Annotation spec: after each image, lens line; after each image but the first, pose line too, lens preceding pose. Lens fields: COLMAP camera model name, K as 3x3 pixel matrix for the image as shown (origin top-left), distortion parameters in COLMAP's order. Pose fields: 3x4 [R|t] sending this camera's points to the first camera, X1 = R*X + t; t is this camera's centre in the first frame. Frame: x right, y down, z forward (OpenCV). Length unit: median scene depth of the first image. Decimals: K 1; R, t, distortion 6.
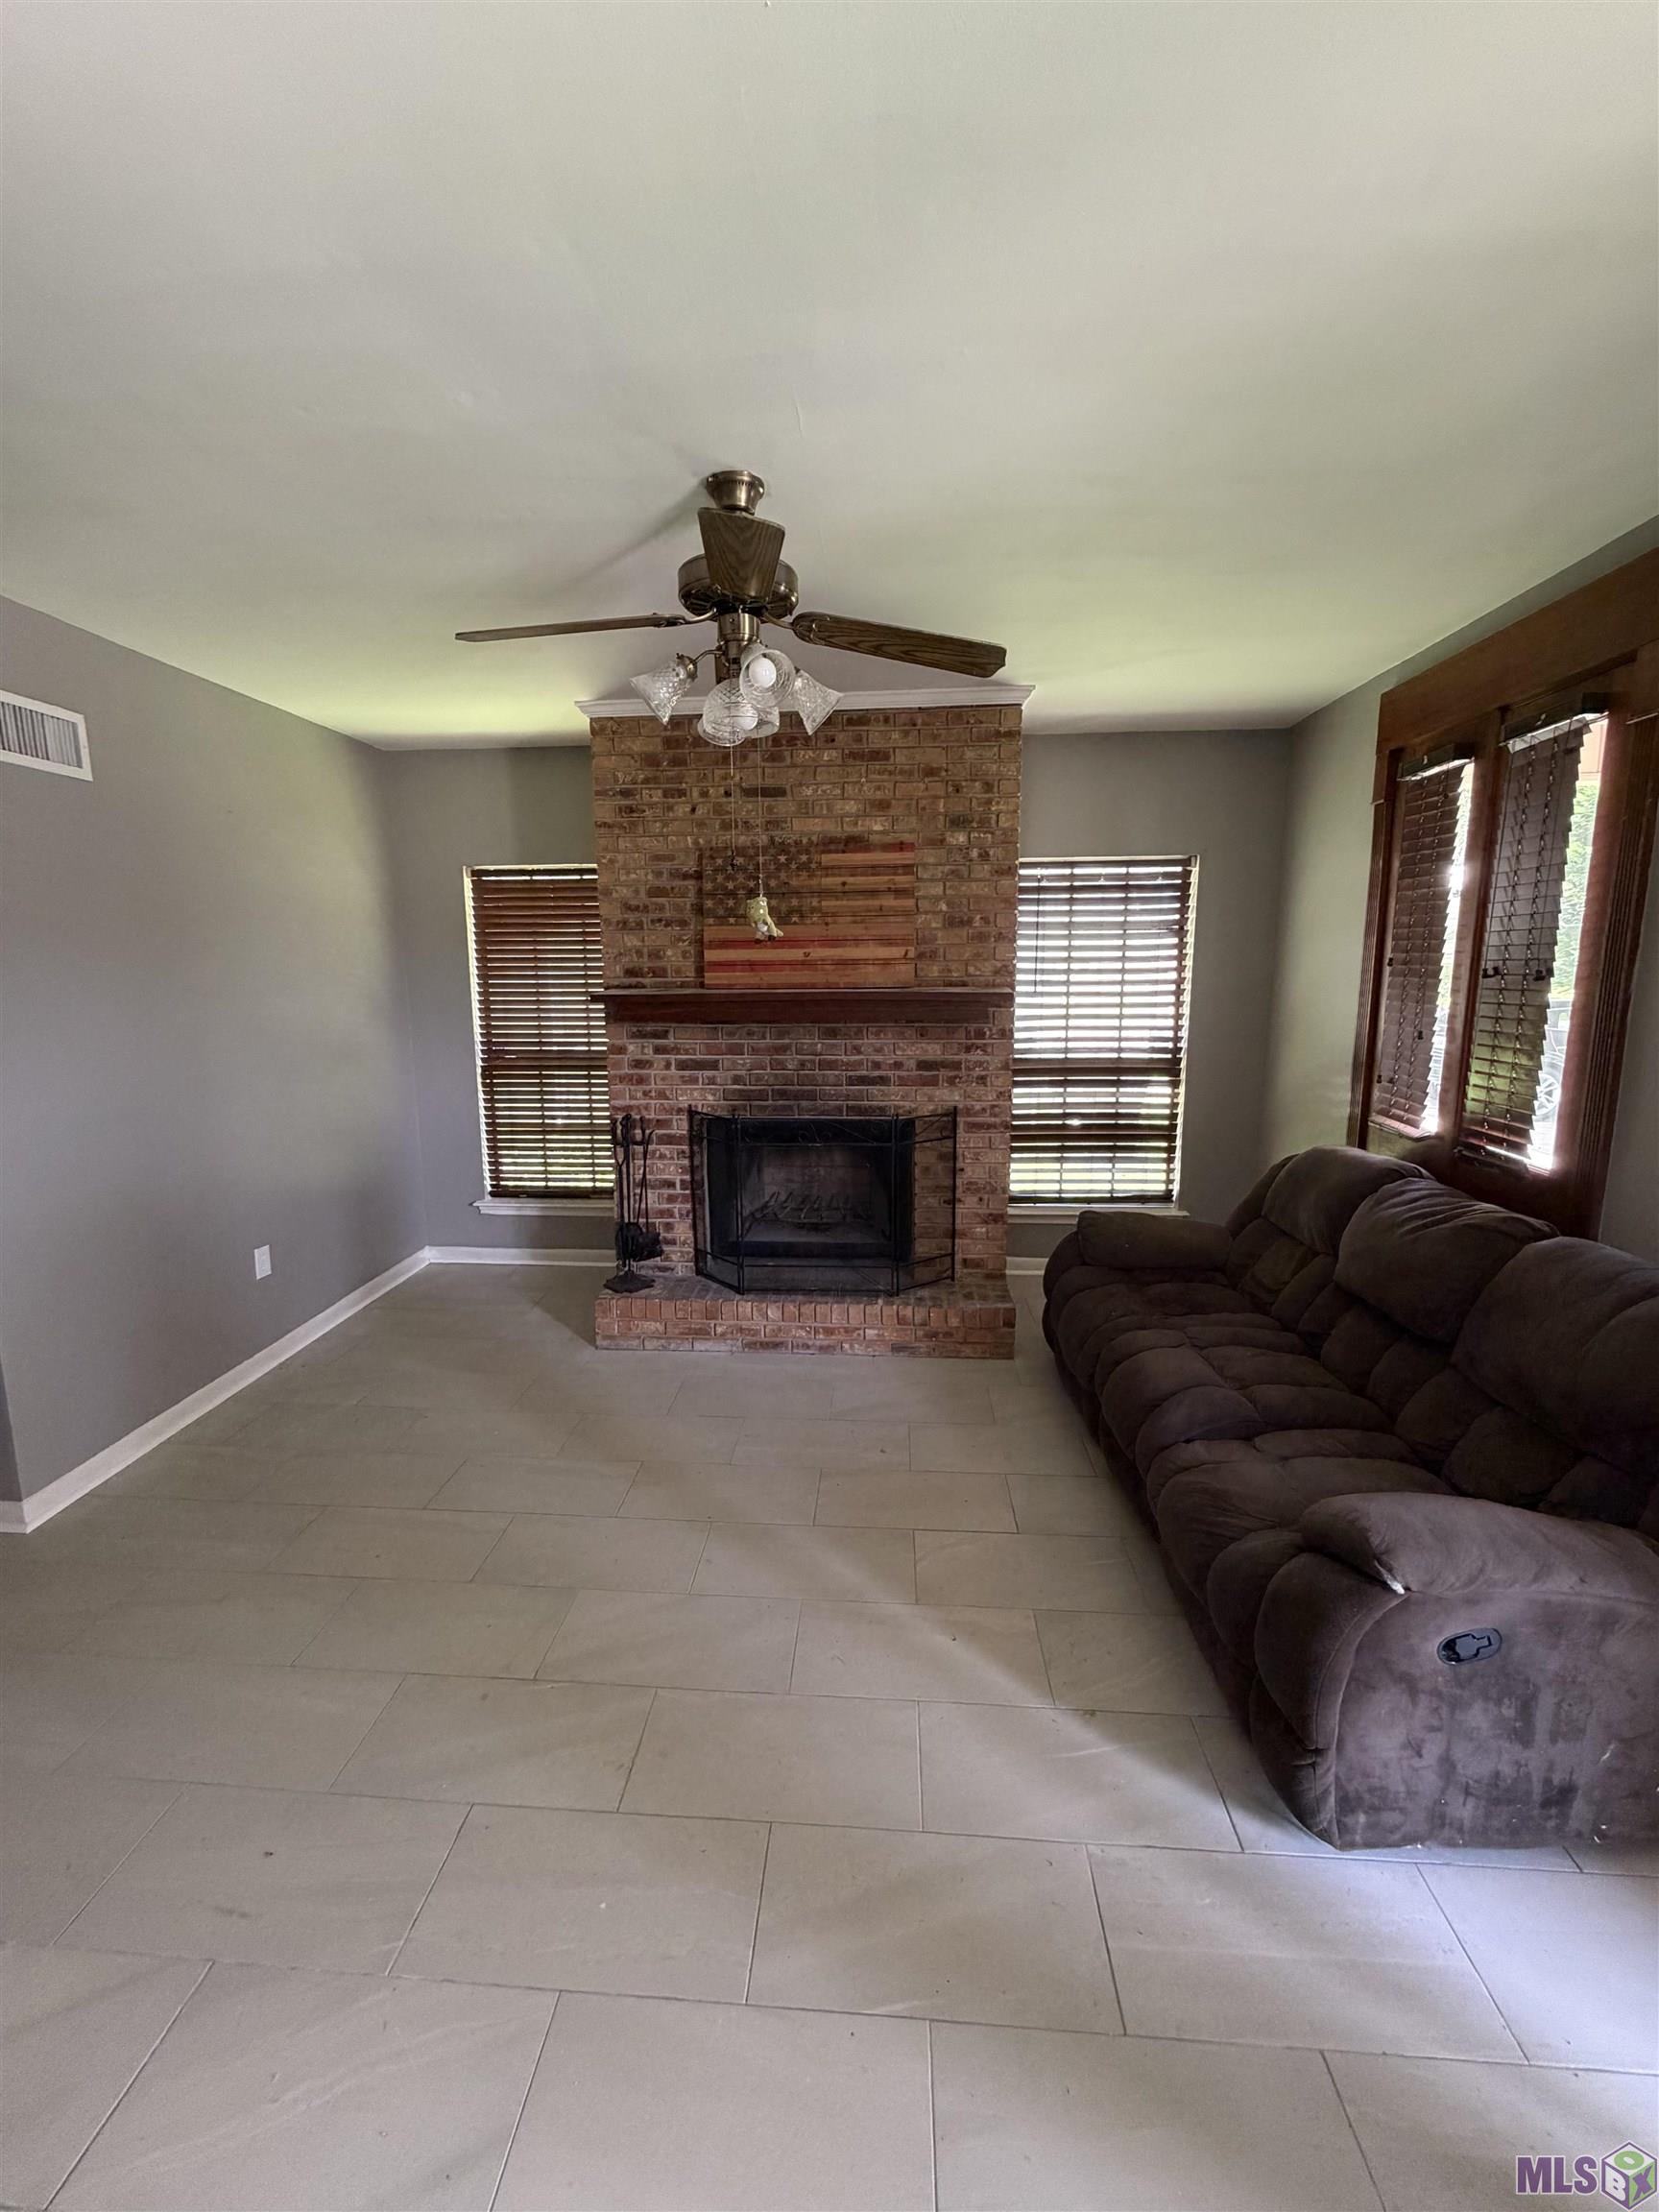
lens RADIAL K [[886.2, 0, 824.8], [0, 886.2, 1099.9], [0, 0, 1]] dist [-0.000290, -0.000236]
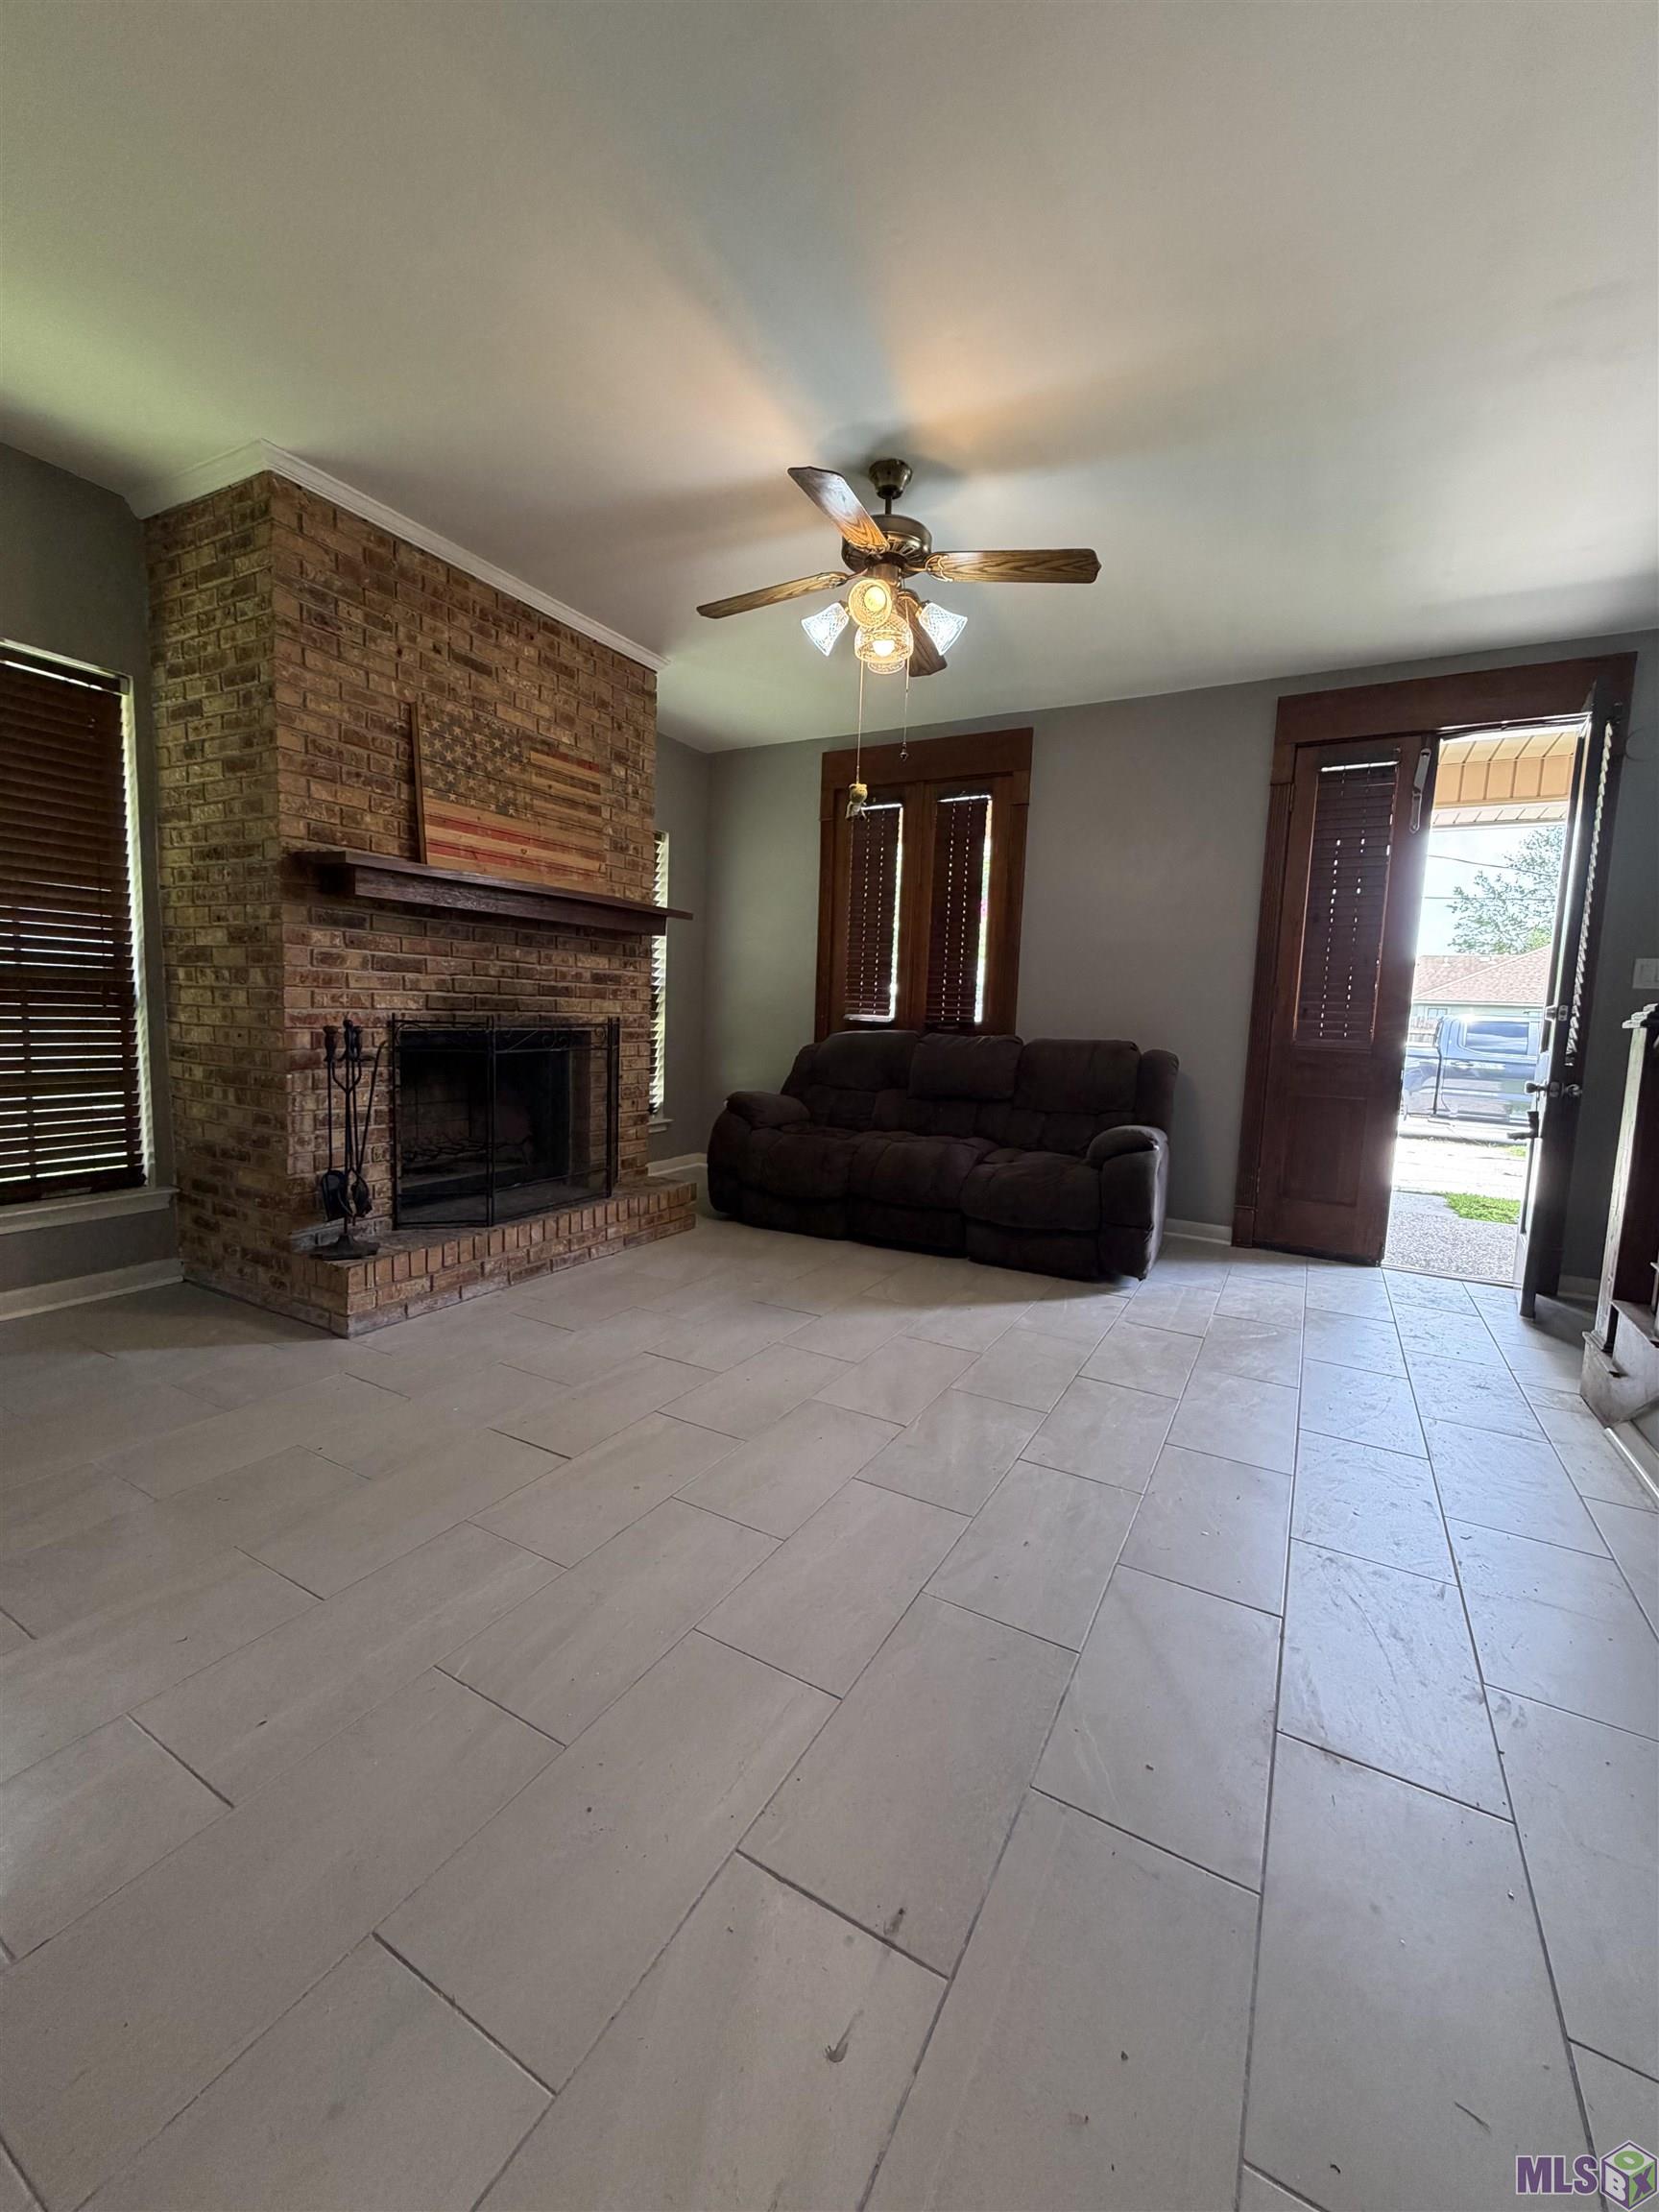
lens RADIAL K [[886.2, 0, 825.0], [0, 886.2, 1106.4], [0, 0, 1]] dist [-0.000290, -0.000236]
pose [[0.421769, -0.075113, 0.903587, -0.760013], [0.107063, 0.993717, 0.032631, 0.110654], [-0.900360, 0.082978, 0.427161, 0.321075]]
